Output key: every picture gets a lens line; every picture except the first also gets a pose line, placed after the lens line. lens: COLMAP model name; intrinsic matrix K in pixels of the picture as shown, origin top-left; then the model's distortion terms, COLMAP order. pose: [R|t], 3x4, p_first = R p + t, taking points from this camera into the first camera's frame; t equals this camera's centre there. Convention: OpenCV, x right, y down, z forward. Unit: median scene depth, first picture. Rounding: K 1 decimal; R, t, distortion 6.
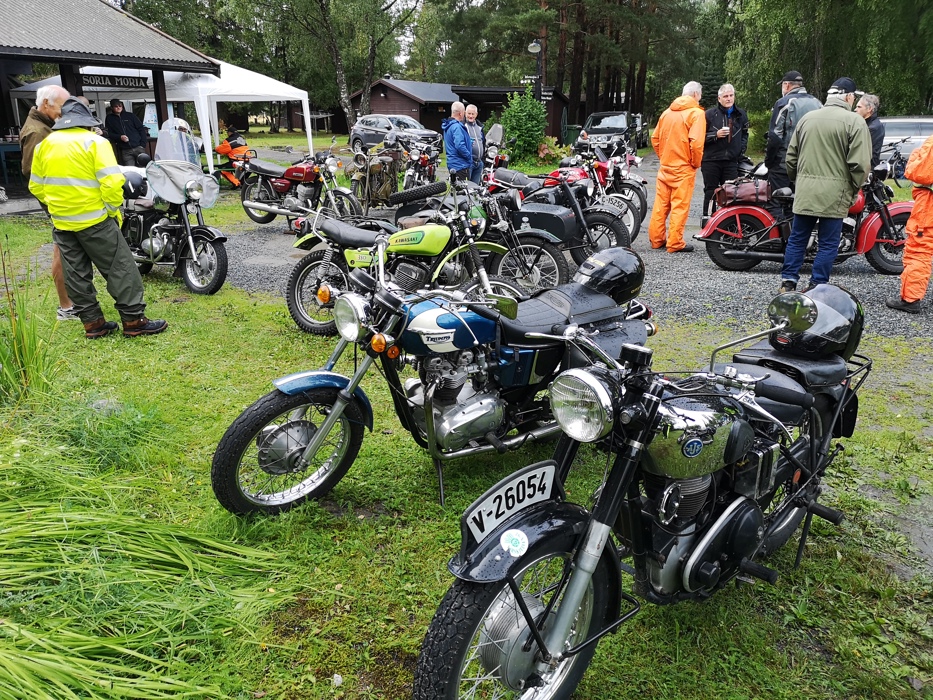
lens RADIAL K [[718.5, 0, 465.9], [0, 718.5, 350.6], [0, 0, 1]] dist [0.013150, -0.010242]
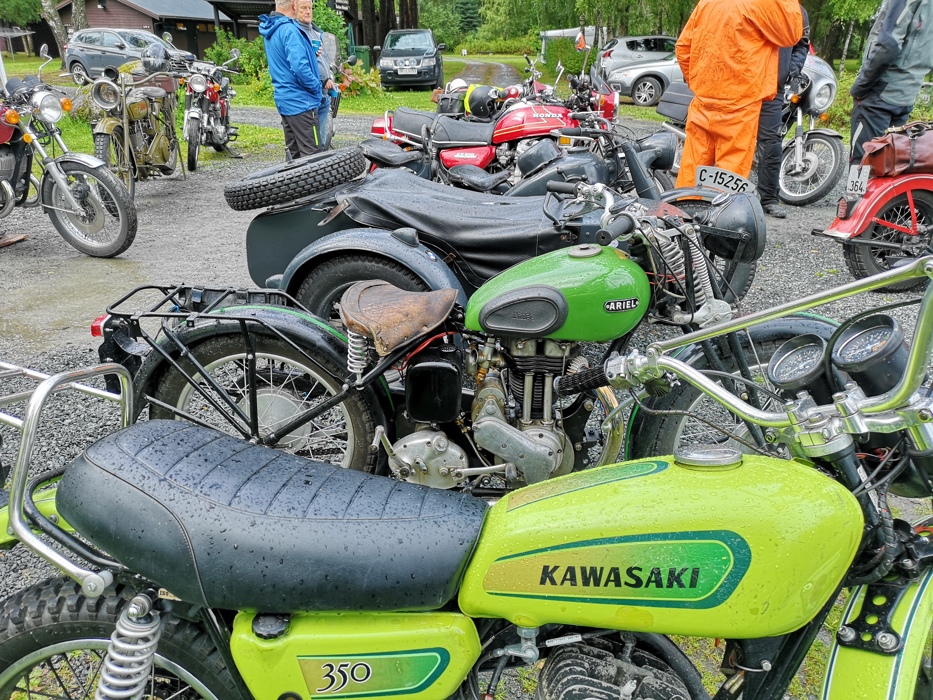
lens RADIAL K [[718.5, 0, 468.3], [0, 718.5, 349.0], [0, 0, 1]] dist [0.013150, -0.010242]
pose [[0.945507, -0.118818, 0.303150, -0.077943], [0.091558, 0.990494, 0.102654, -0.109447], [-0.312465, -0.069304, 0.947398, 0.401936]]
